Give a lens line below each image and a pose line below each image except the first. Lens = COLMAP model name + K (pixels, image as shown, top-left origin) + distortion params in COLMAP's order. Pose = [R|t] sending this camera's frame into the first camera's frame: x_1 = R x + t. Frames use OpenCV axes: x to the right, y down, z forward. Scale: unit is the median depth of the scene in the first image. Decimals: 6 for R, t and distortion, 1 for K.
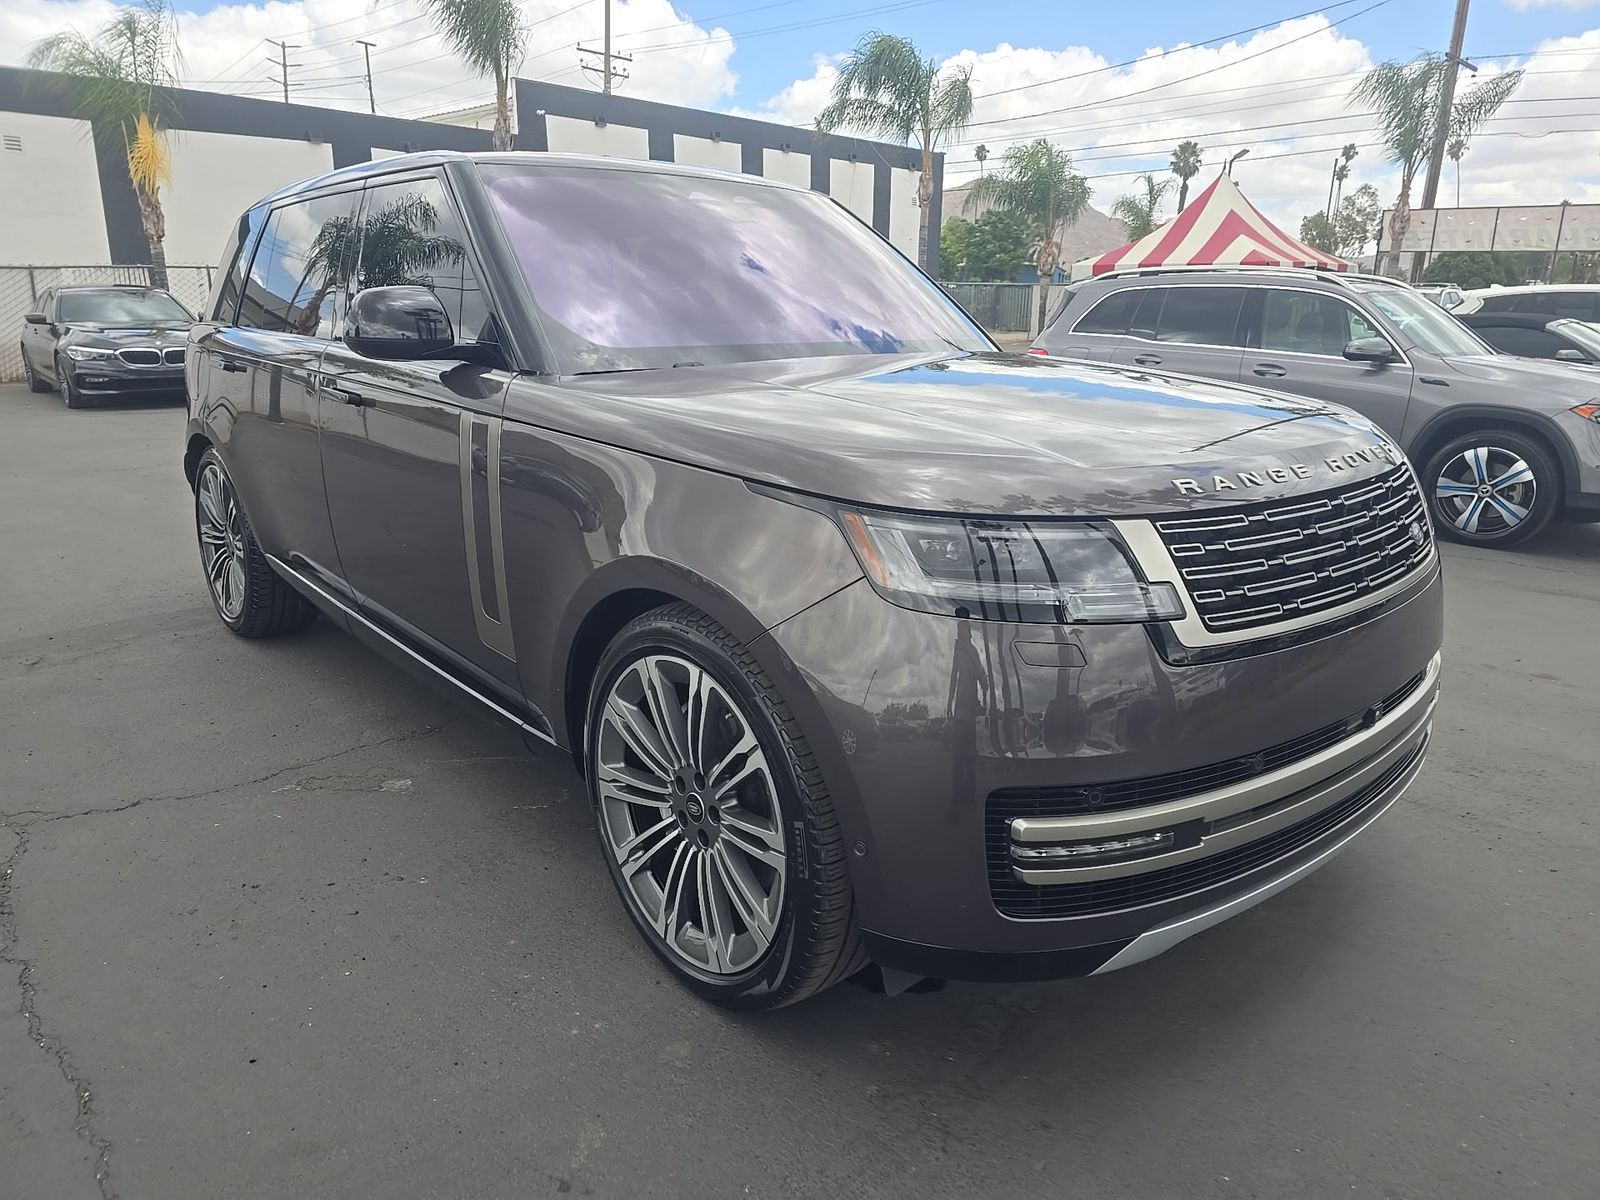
lens RADIAL K [[1105.3, 0, 805.4], [0, 1105.3, 616.4], [0, 0, 1]] dist [0.037107, -0.017491]
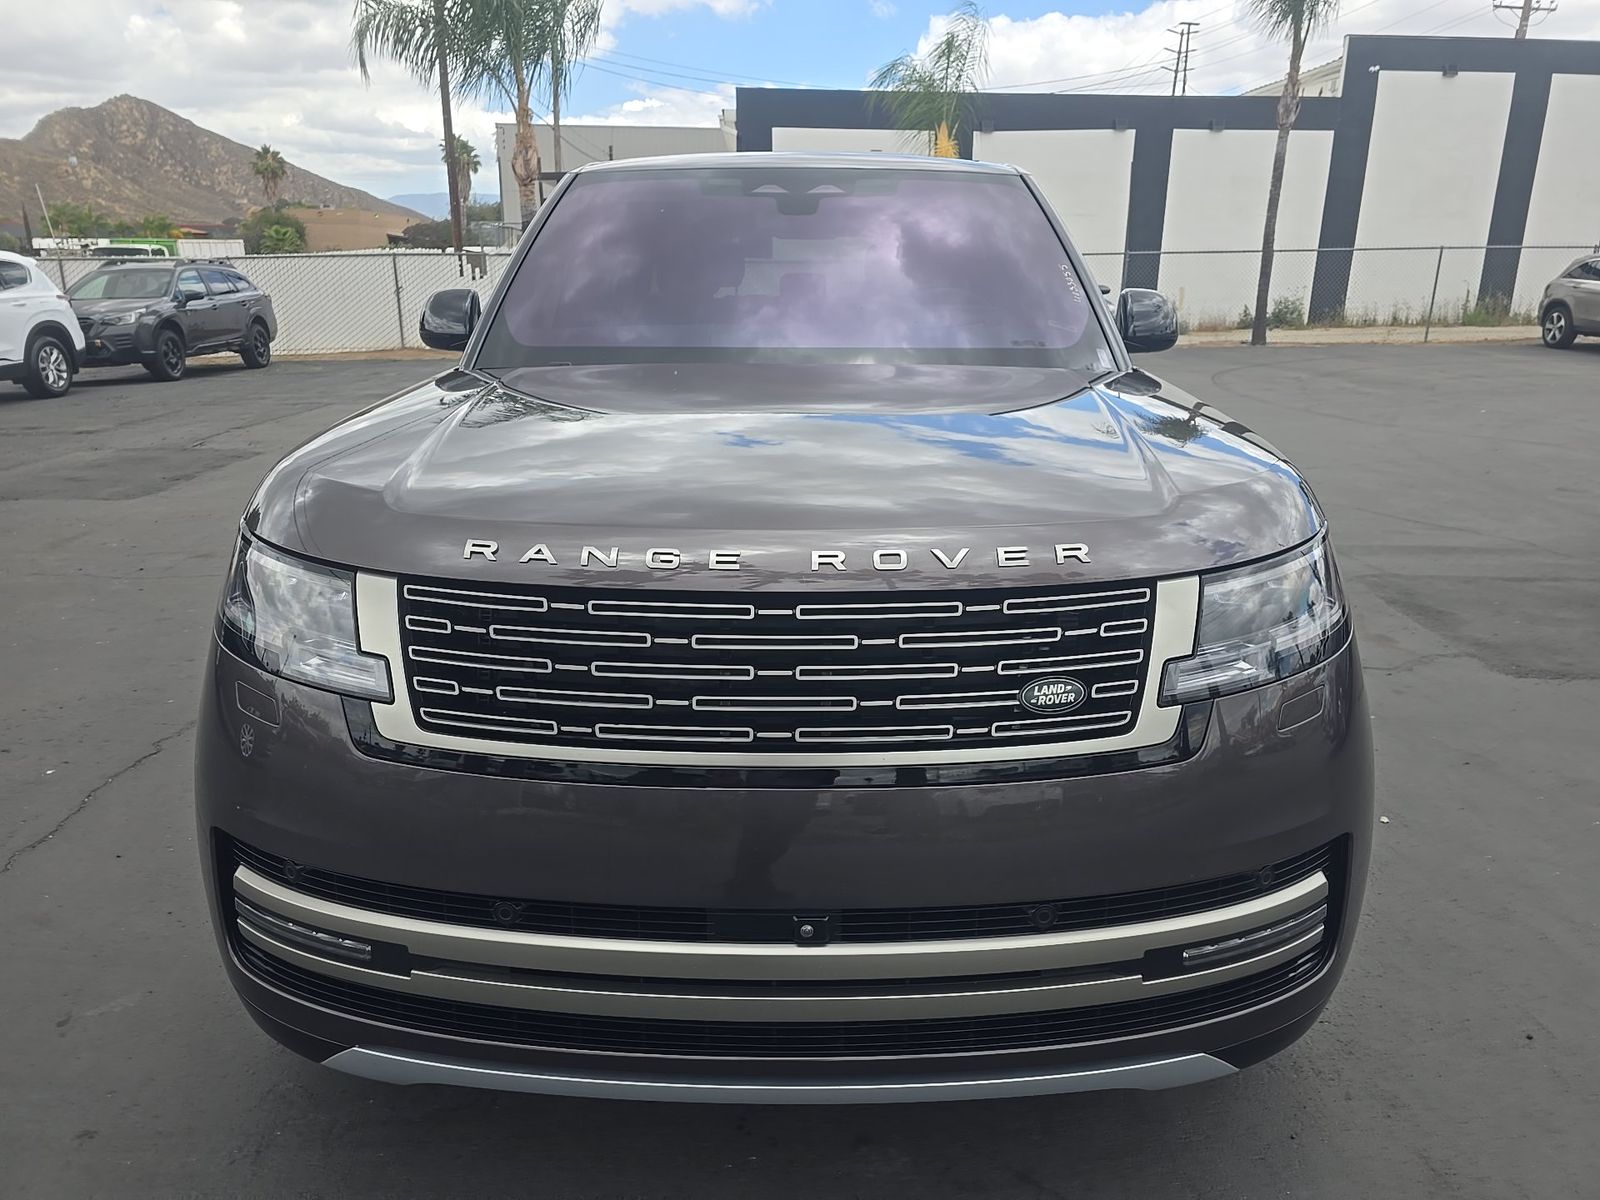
lens RADIAL K [[1105.3, 0, 804.6], [0, 1105.3, 587.3], [0, 0, 1]] dist [0.037107, -0.017491]
pose [[0.750390, 0.178131, -0.636541, 0.448221], [-0.180394, 0.981636, 0.062045, -0.078813], [0.635903, 0.068271, 0.768743, 0.225771]]
